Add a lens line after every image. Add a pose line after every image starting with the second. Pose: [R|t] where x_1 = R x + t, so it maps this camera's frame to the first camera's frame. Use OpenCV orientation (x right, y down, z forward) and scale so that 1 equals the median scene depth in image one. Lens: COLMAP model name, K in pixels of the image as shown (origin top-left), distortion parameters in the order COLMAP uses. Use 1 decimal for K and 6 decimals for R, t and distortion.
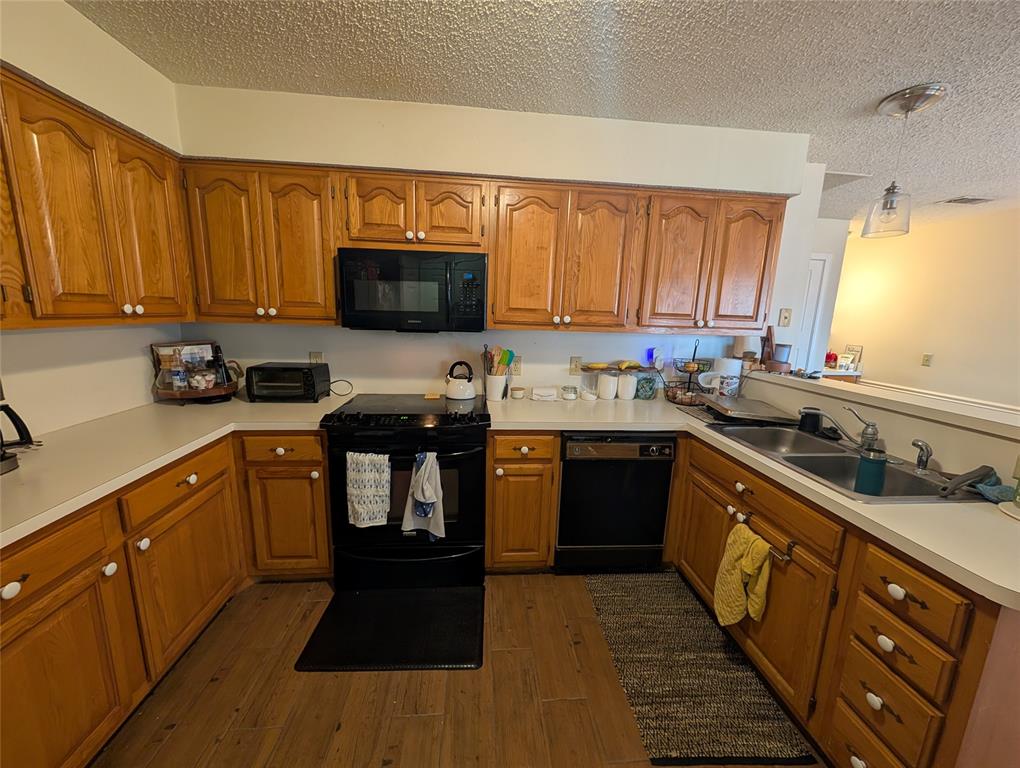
lens RADIAL K [[386.3, 0, 507.0], [0, 386.3, 383.5], [0, 0, 1]] dist [0.000055, -0.000007]
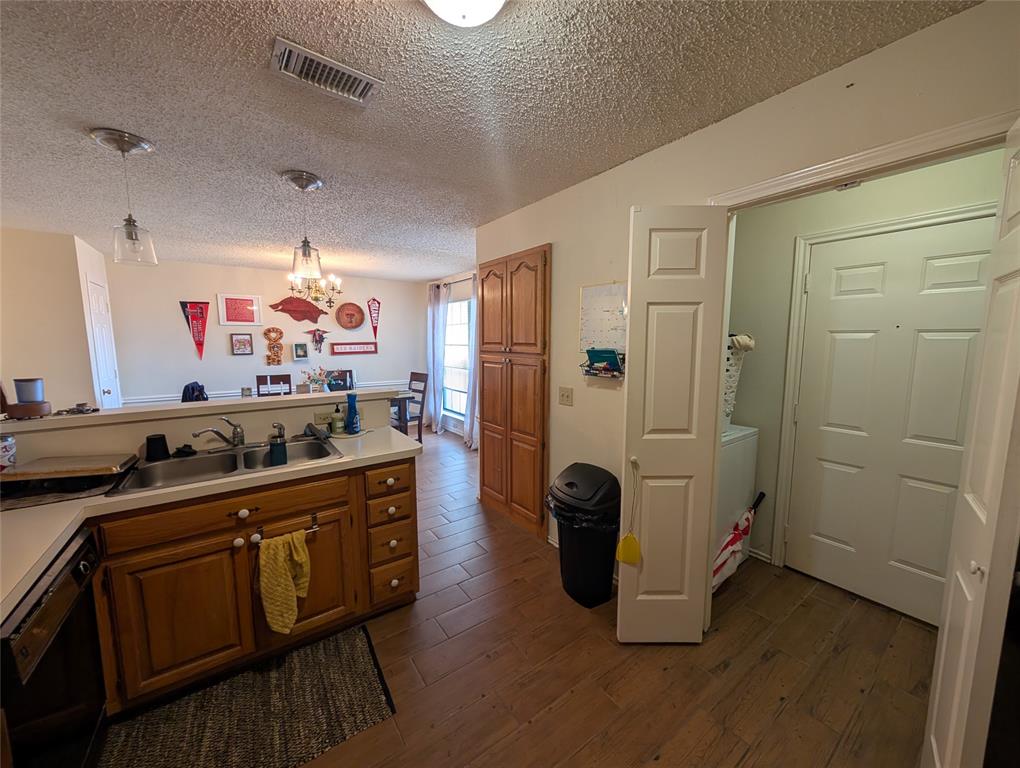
lens RADIAL K [[386.3, 0, 505.1], [0, 386.3, 386.1], [0, 0, 1]] dist [0.000055, -0.000007]
pose [[-0.504961, -0.132055, 0.852981, -0.465599], [0.143997, 0.961489, 0.234100, -0.157119], [-0.851046, 0.241038, -0.466499, 0.684857]]
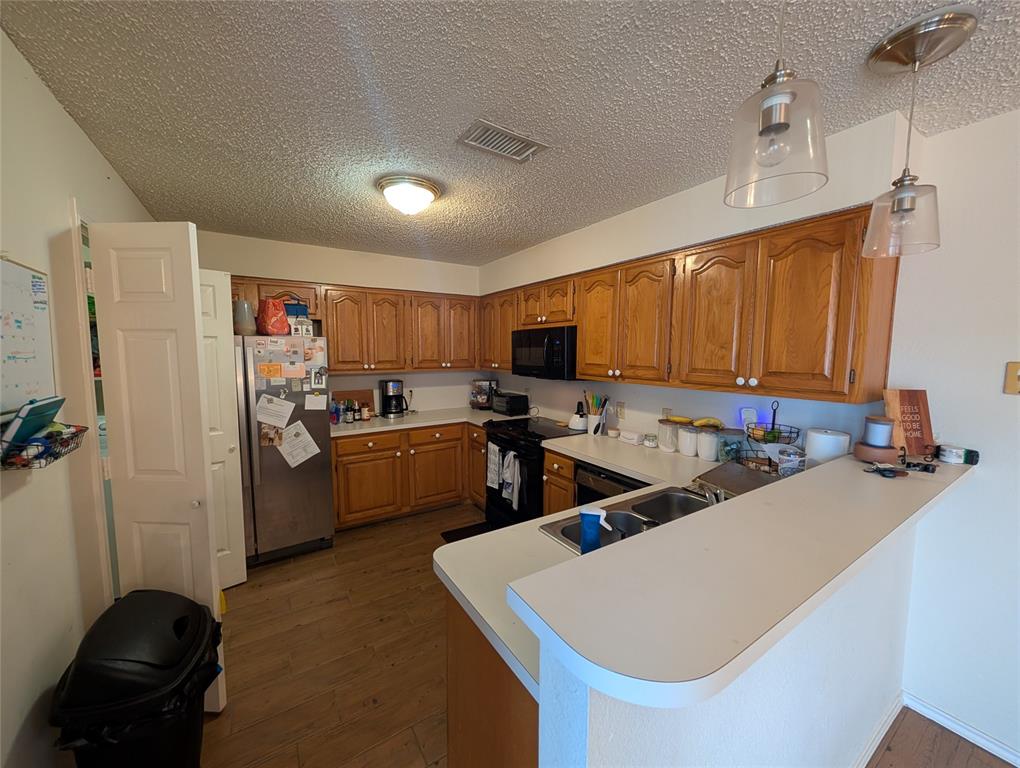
lens RADIAL K [[386.3, 0, 511.6], [0, 386.3, 382.4], [0, 0, 1]] dist [0.000055, -0.000007]
pose [[0.465715, 0.044309, -0.883825, 1.175610], [-0.149673, 0.988301, -0.029321, -0.059266], [0.872186, 0.145940, 0.466898, 0.183858]]
